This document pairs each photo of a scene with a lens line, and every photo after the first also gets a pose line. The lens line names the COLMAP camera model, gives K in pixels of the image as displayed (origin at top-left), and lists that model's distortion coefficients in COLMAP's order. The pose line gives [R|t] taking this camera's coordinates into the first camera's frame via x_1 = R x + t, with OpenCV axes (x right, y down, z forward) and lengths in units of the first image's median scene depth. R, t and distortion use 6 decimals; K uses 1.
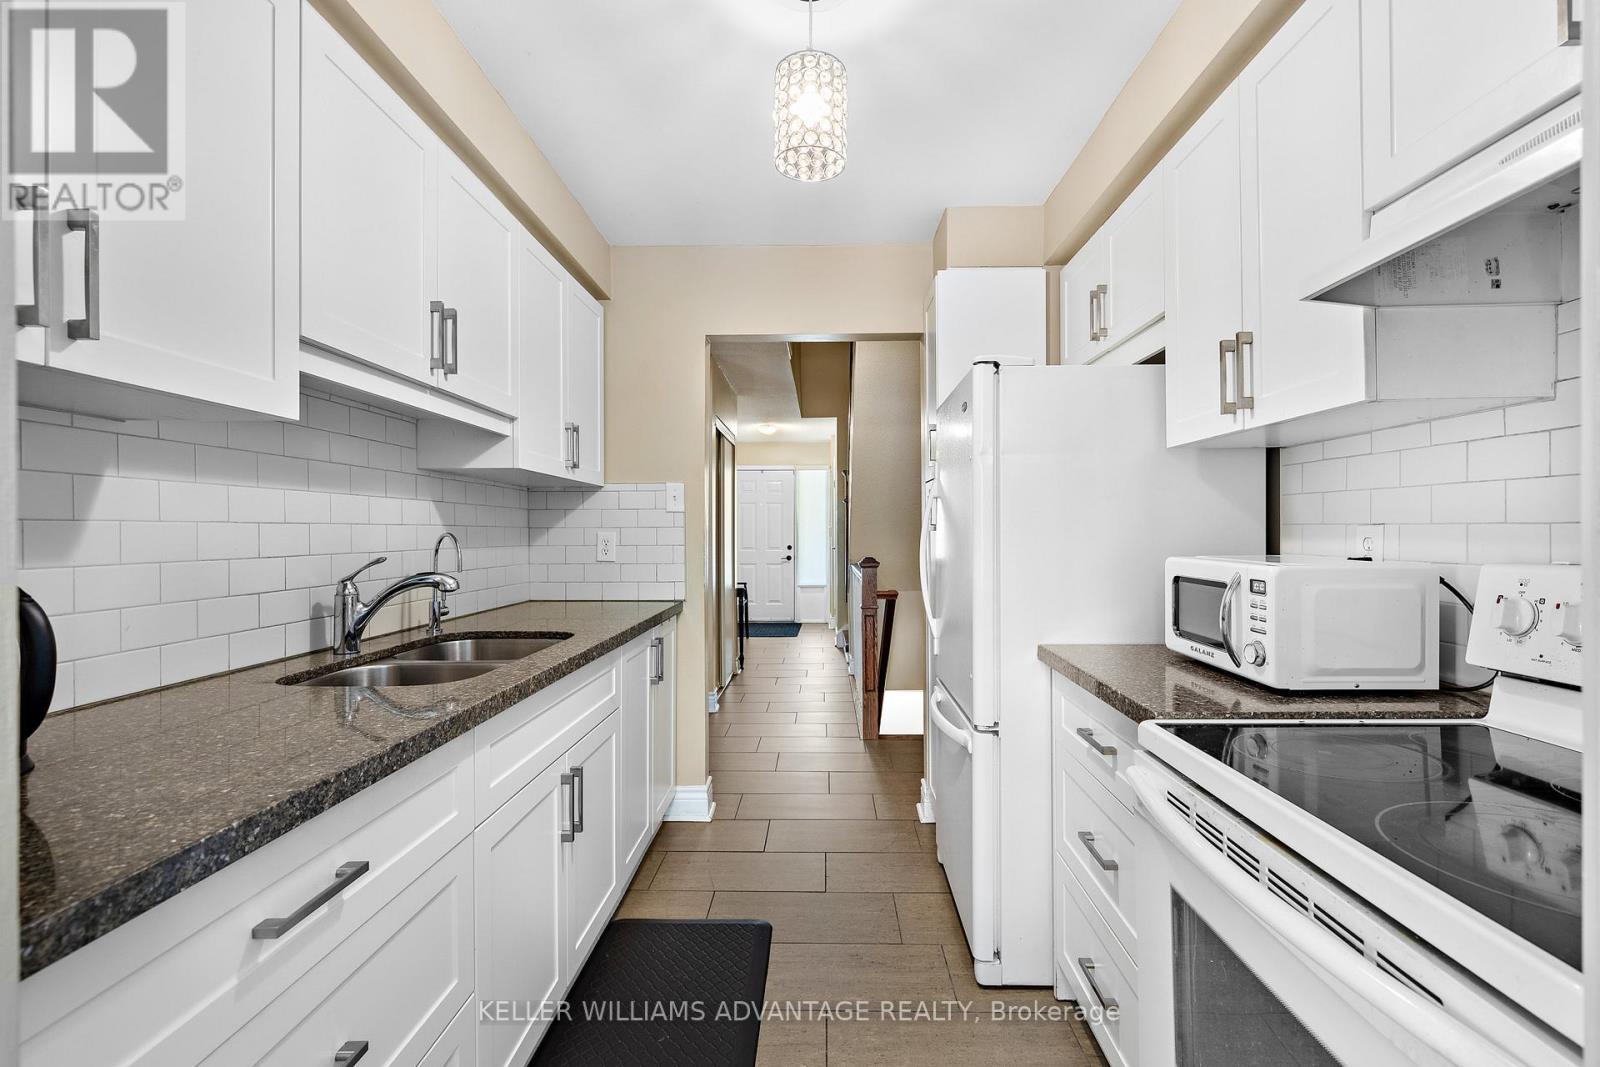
lens RADIAL K [[736.0, 0, 809.0], [0, 736.0, 530.5], [0, 0, 1]] dist [0.002874, 0.000413]
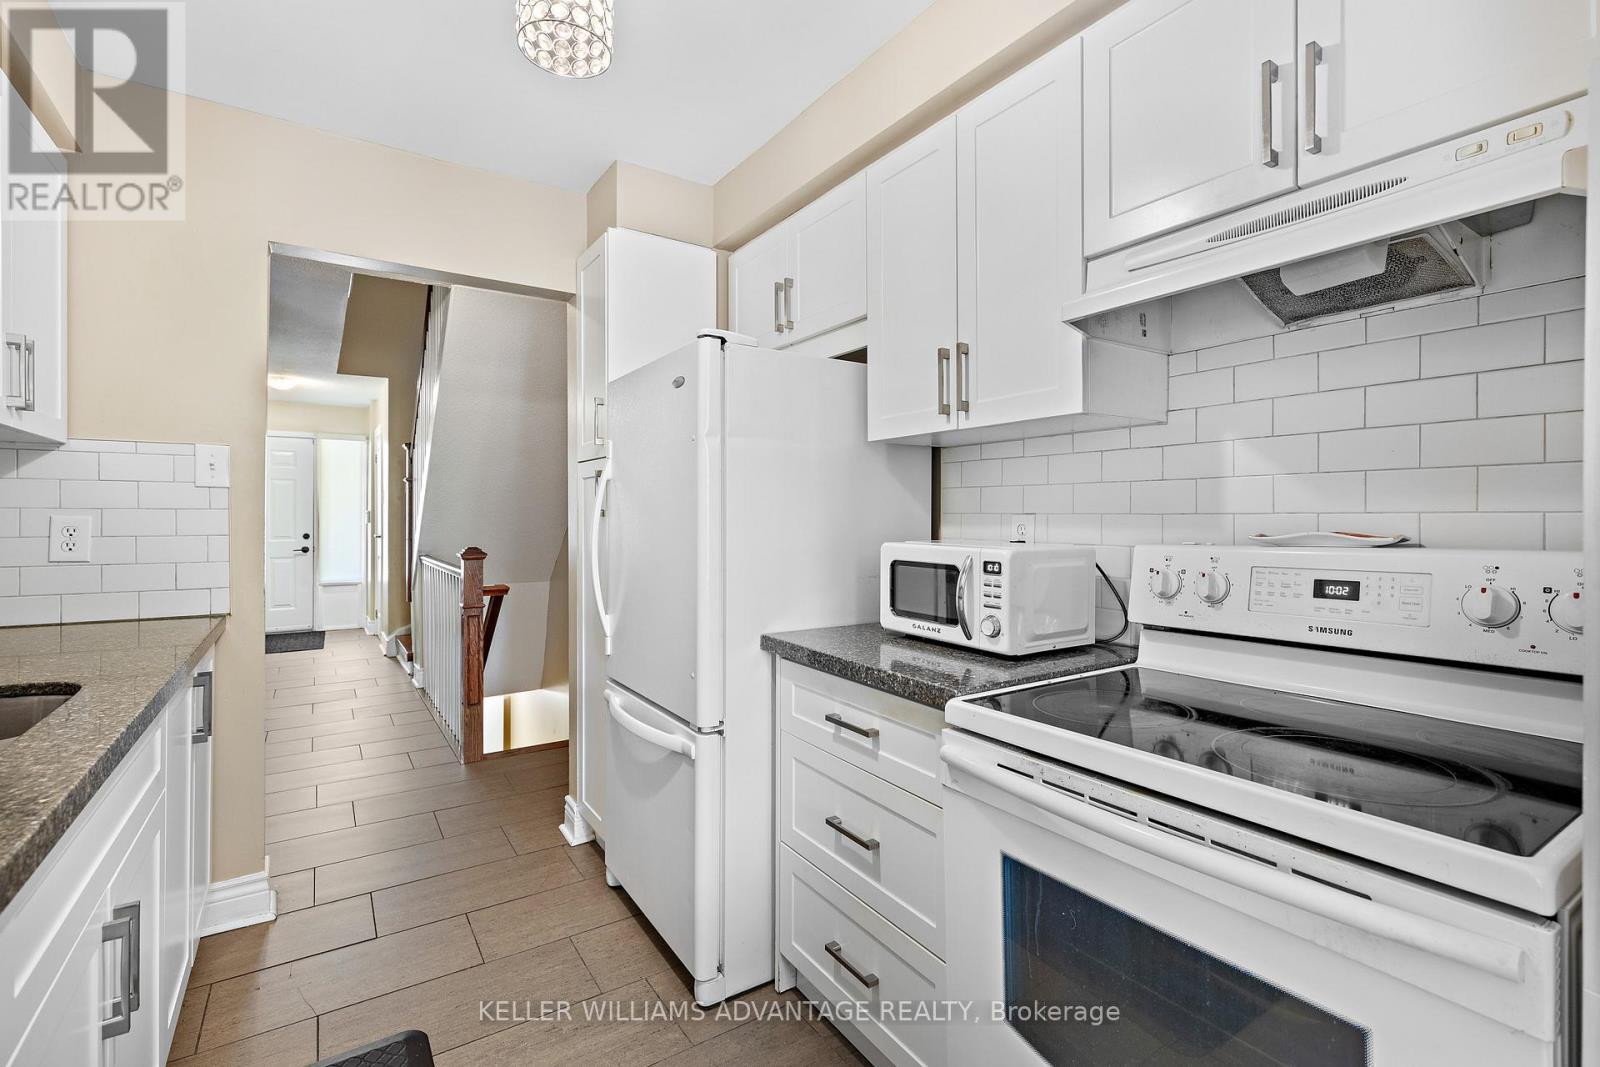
lens RADIAL K [[736.0, 0, 807.3], [0, 736.0, 518.5], [0, 0, 1]] dist [0.002874, 0.000413]
pose [[0.811504, 0.004627, 0.584329, -0.211563], [-0.006099, 0.999981, 0.000551, 0.000742], [-0.584315, -0.004011, 0.811517, 0.178020]]
